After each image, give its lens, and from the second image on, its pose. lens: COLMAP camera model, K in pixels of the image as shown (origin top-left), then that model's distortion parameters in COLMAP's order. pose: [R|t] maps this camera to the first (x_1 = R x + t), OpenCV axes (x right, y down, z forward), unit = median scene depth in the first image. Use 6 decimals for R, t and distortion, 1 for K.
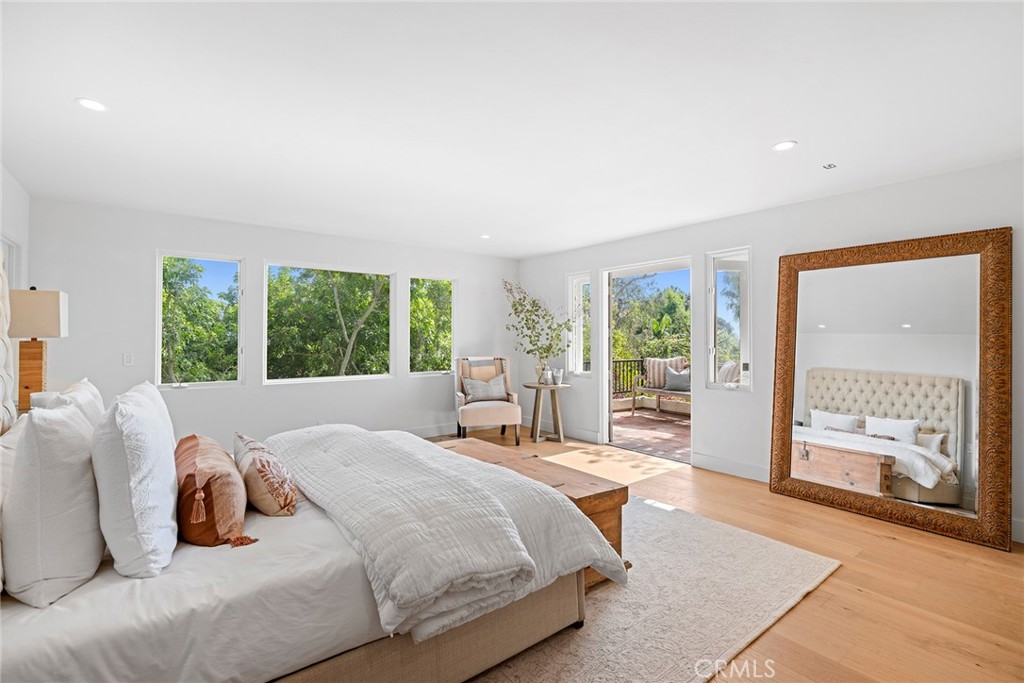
lens RADIAL K [[465.6, 0, 513.1], [0, 465.6, 337.0], [0, 0, 1]] dist [-0.001165, 0.001779]
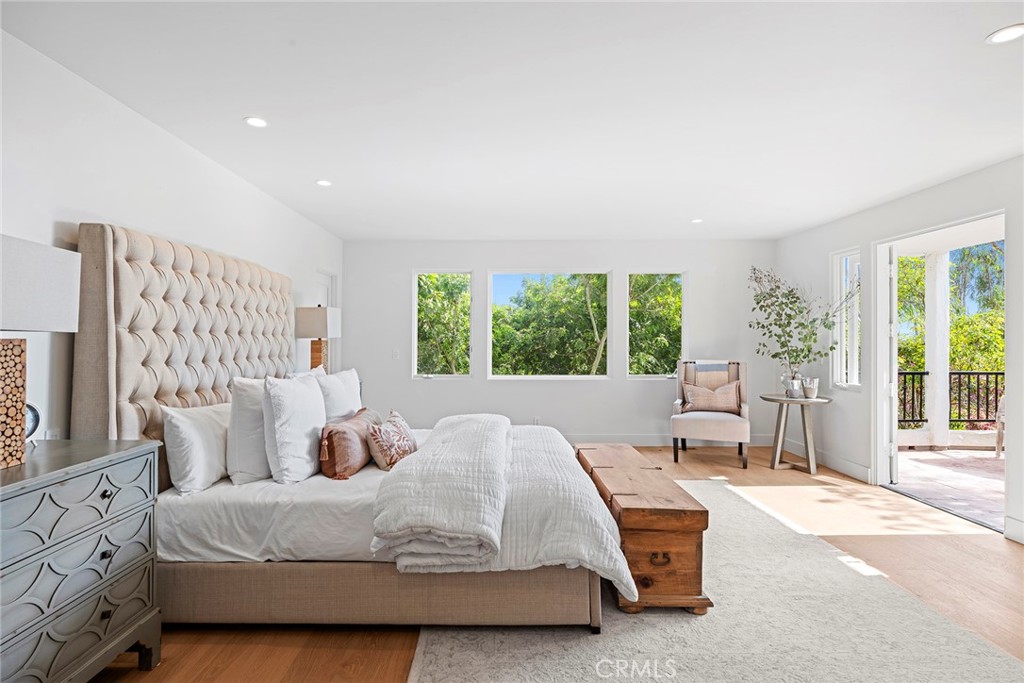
lens RADIAL K [[530.6, 0, 509.0], [0, 530.6, 341.9], [0, 0, 1]] dist [-0.001825, 0.001120]
pose [[0.789396, 0.002304, -0.613880, 0.255861], [0.002426, 0.999973, 0.006872, 0.001722], [0.613880, -0.006914, 0.789369, 0.005644]]
